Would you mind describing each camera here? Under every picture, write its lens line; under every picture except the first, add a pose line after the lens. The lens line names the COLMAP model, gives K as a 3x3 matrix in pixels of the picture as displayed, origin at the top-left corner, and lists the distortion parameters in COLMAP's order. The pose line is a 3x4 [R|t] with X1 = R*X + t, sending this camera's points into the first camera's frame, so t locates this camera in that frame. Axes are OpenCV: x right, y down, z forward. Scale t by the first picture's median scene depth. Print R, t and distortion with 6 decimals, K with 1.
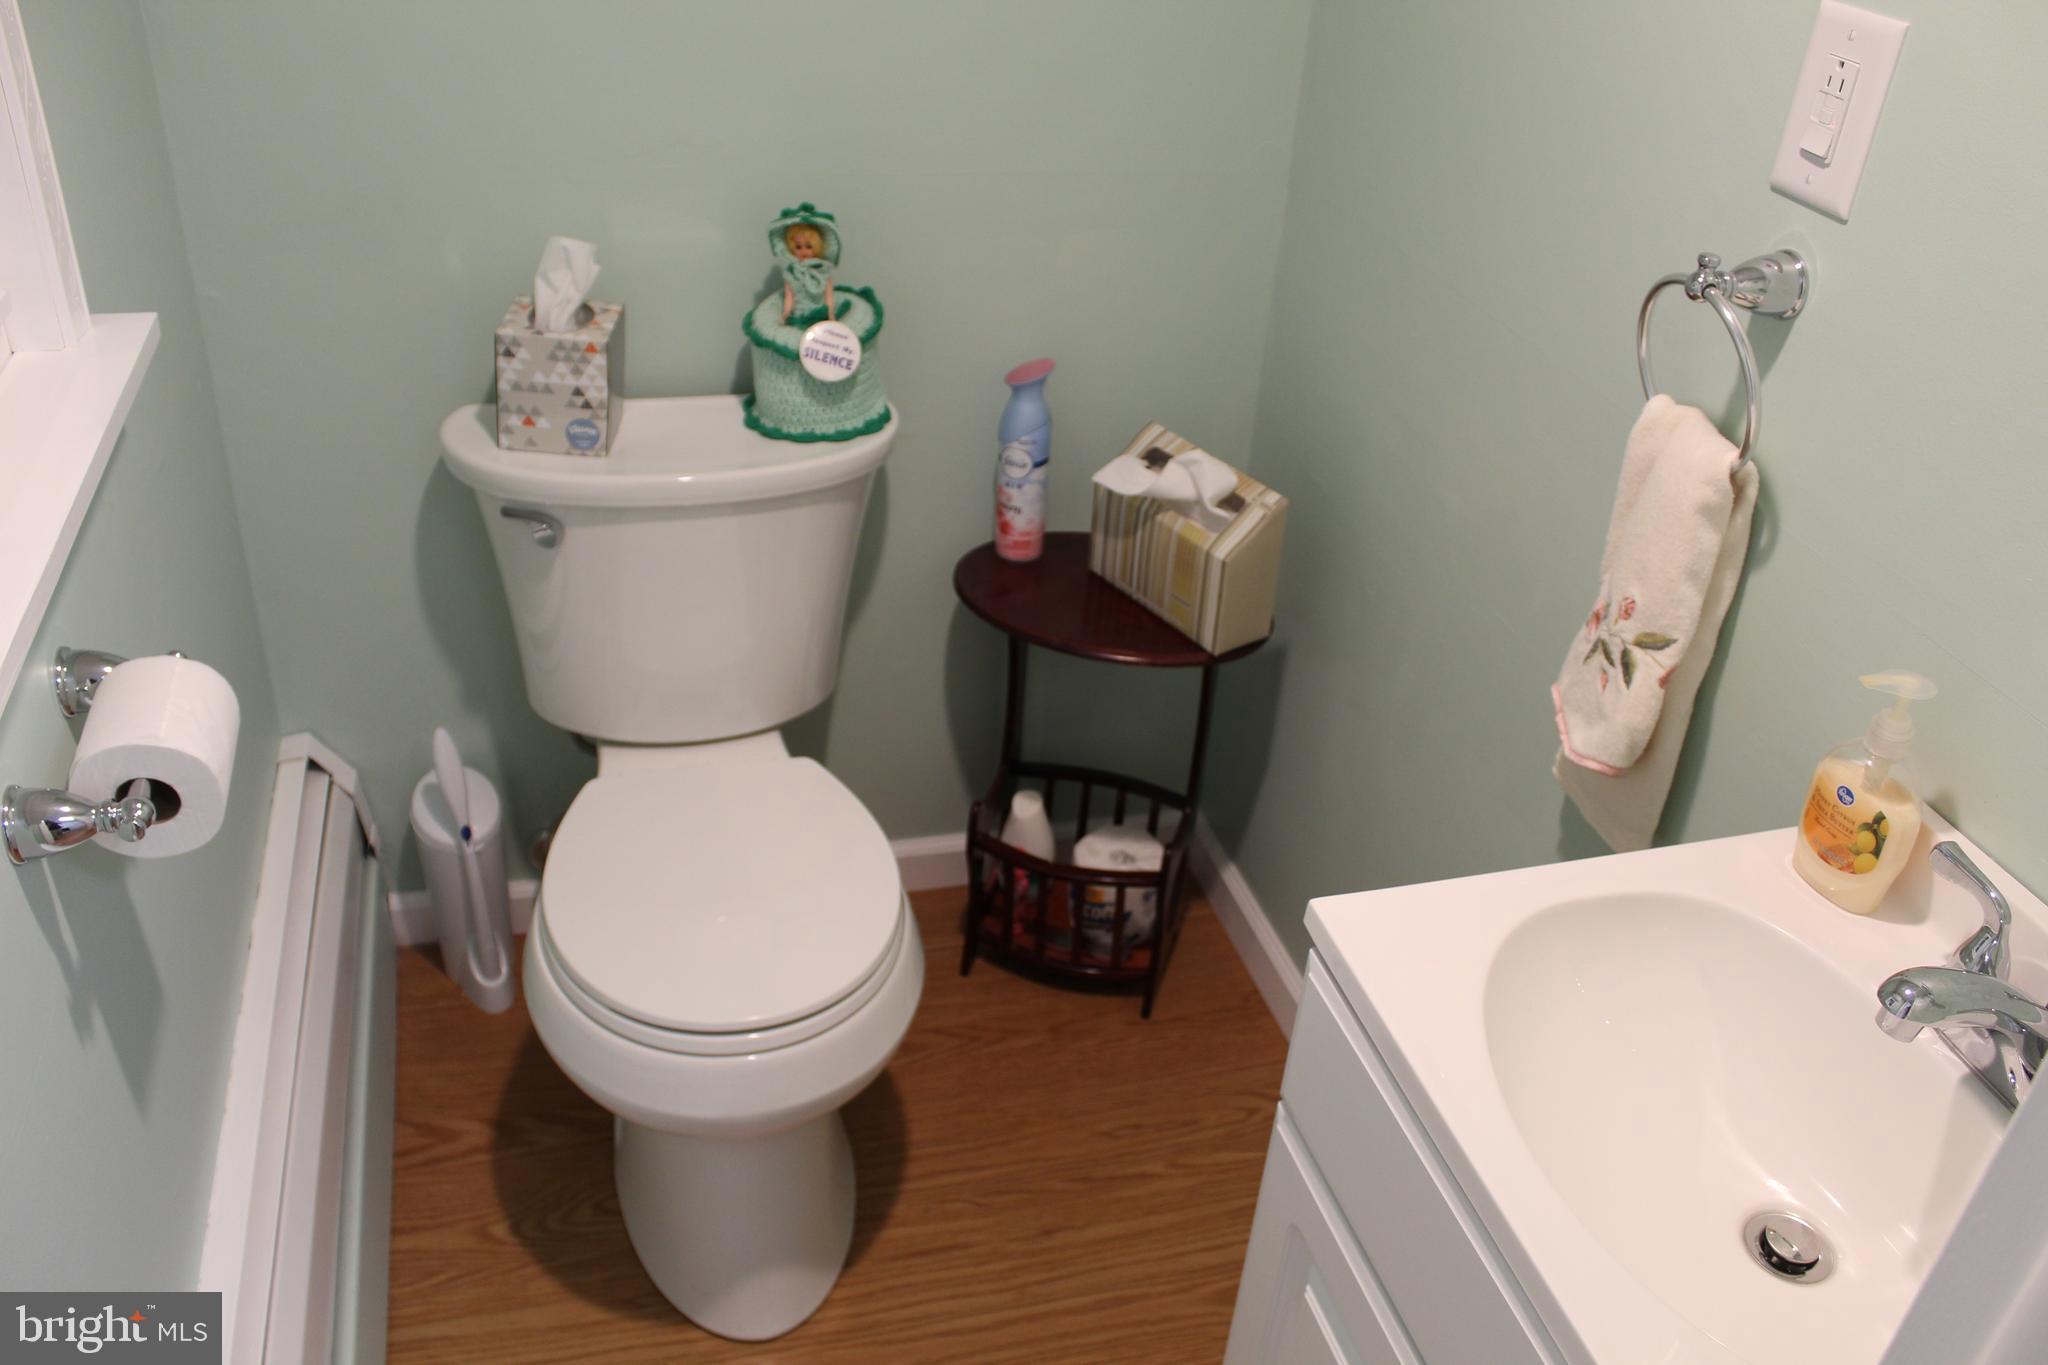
lens RADIAL K [[1696.3, 0, 1015.2], [0, 1696.3, 691.2], [0, 0, 1]] dist [-0.171986, 0.153963]
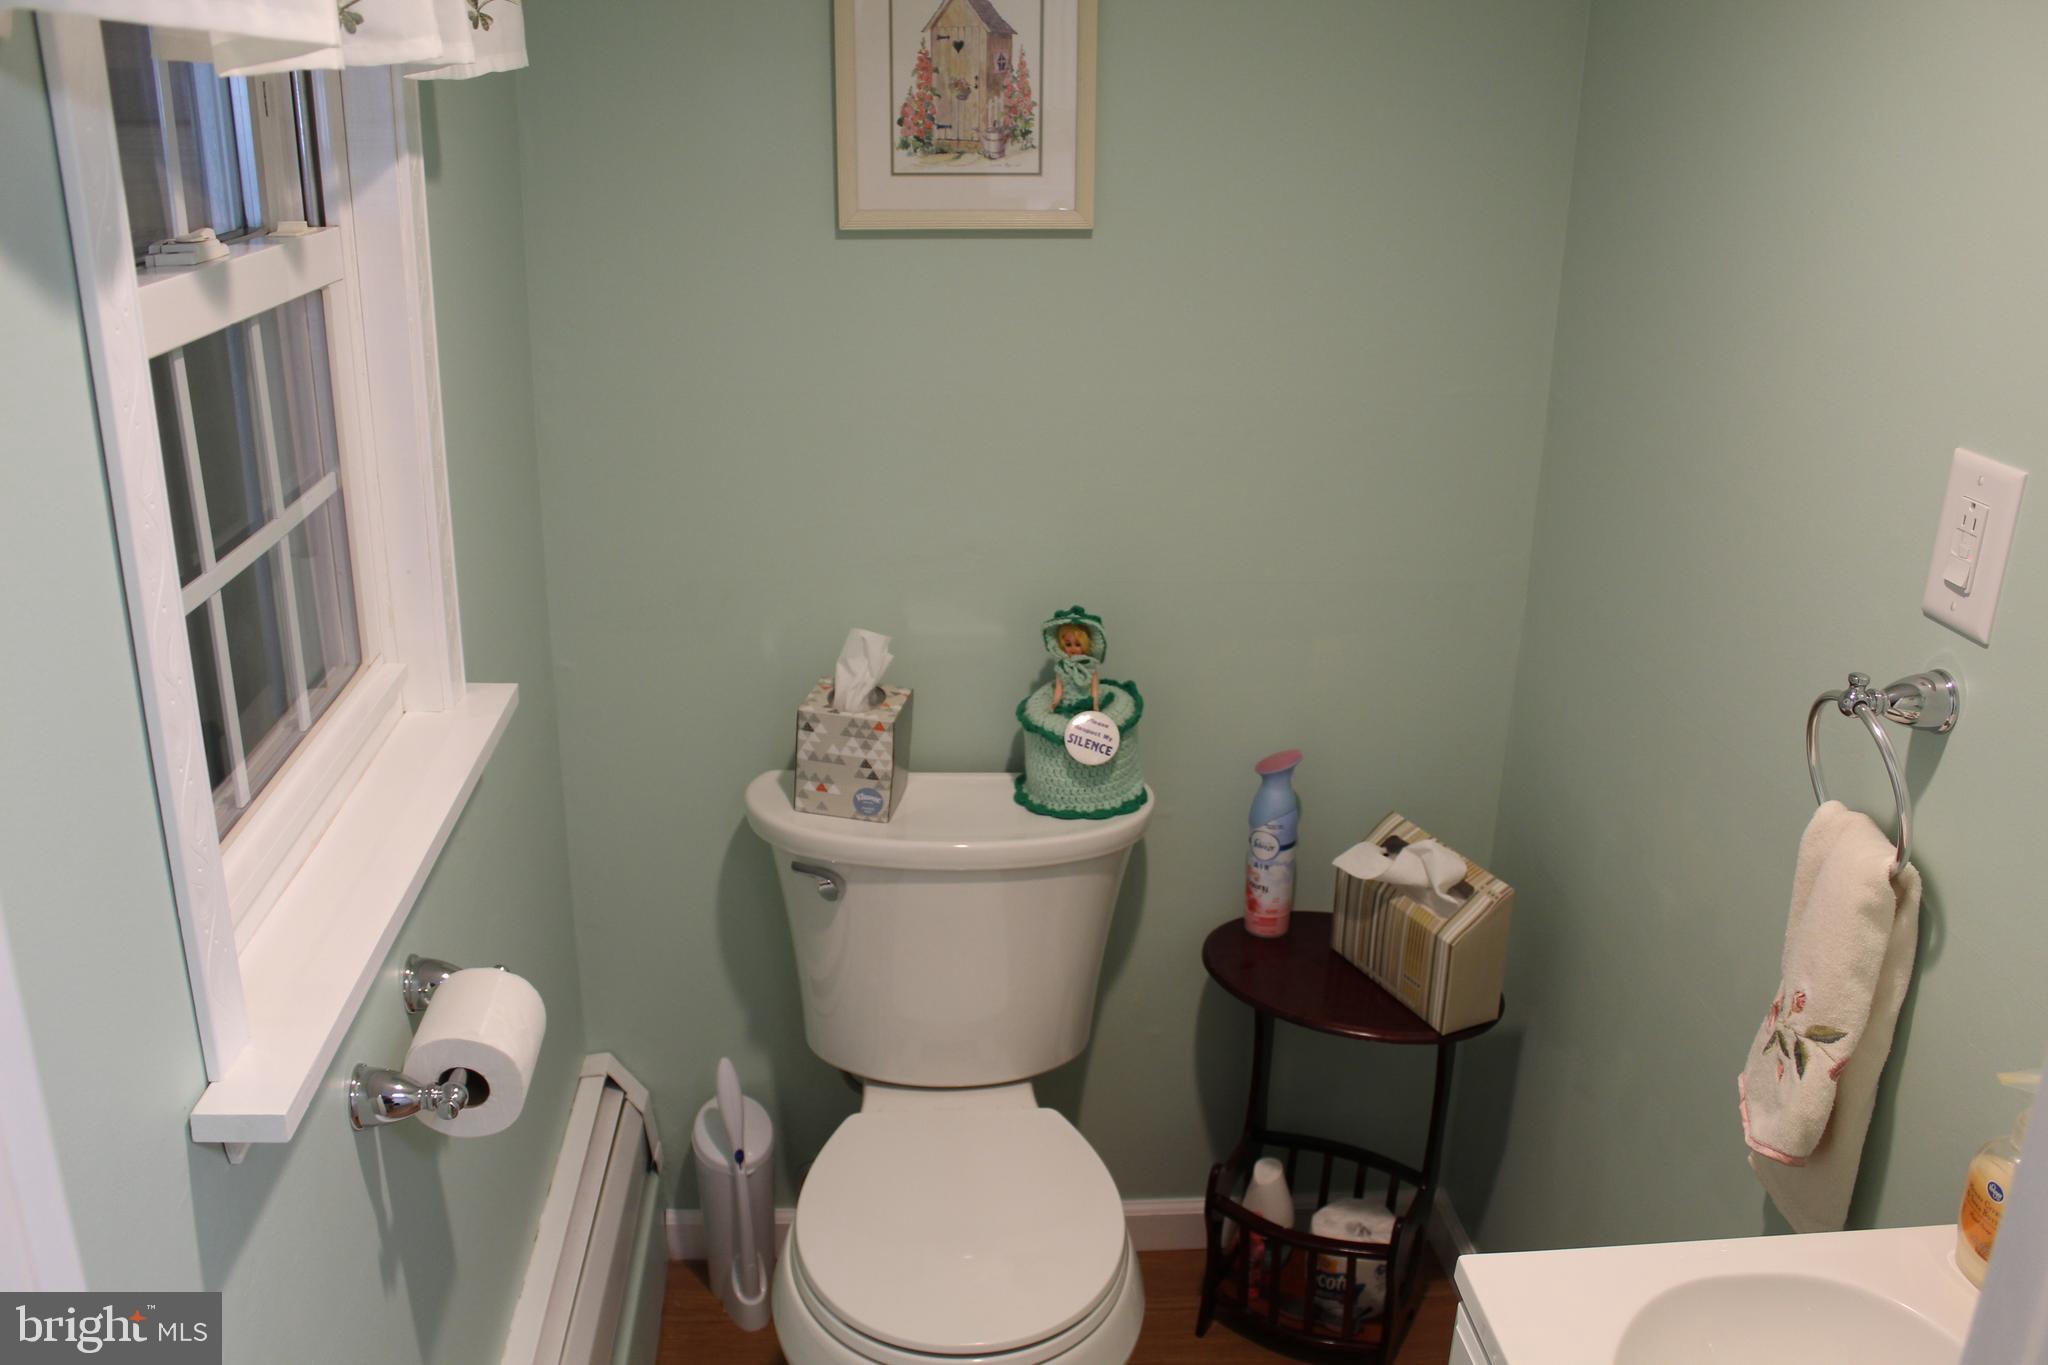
lens RADIAL K [[1696.3, 0, 1015.2], [0, 1696.3, 691.2], [0, 0, 1]] dist [-0.171986, 0.153963]
pose [[0.981583, 0.026619, -0.189171, 0.052055], [-0.067083, 0.975212, -0.210858, 0.007508], [0.178869, 0.219665, 0.959038, -0.091500]]
